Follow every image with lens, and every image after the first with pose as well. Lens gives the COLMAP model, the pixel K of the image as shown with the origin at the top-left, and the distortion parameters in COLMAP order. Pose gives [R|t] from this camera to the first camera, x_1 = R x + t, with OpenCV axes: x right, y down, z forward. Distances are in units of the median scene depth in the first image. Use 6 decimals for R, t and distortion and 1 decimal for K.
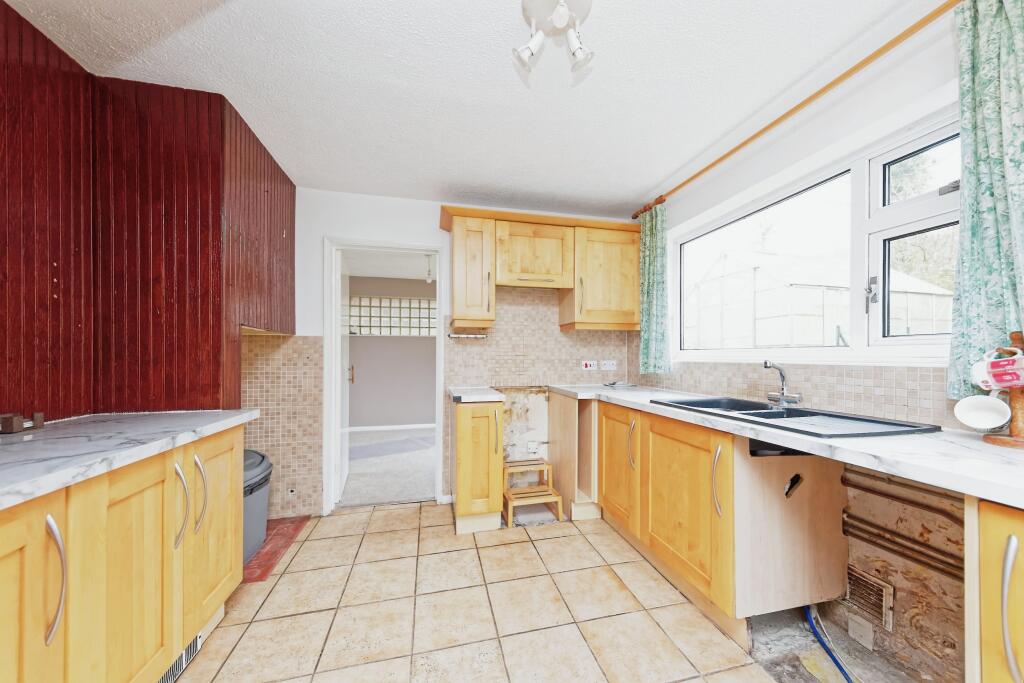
lens RADIAL K [[356.1, 0, 510.9], [0, 356.1, 351.6], [0, 0, 1]] dist [0.001210, -0.000263]
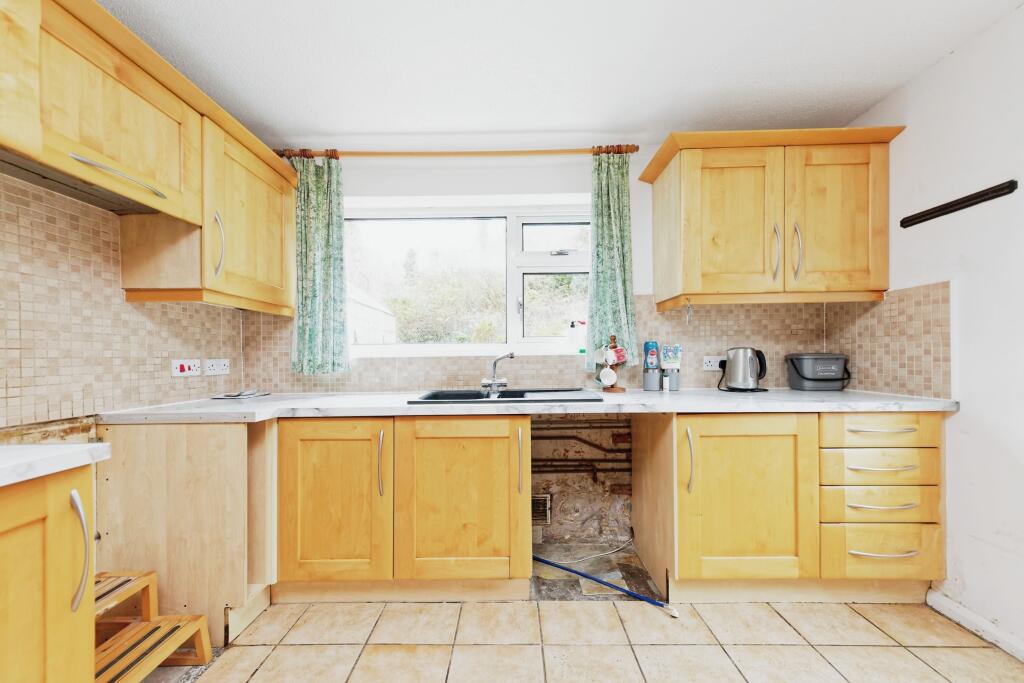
lens RADIAL K [[356.1, 0, 513.0], [0, 356.1, 355.3], [0, 0, 1]] dist [0.001210, -0.000263]
pose [[0.217735, -0.000060, 0.976008, -0.282024], [-0.000484, 1.000000, 0.000169, 0.022692], [-0.976008, -0.000509, 0.217735, 0.453206]]
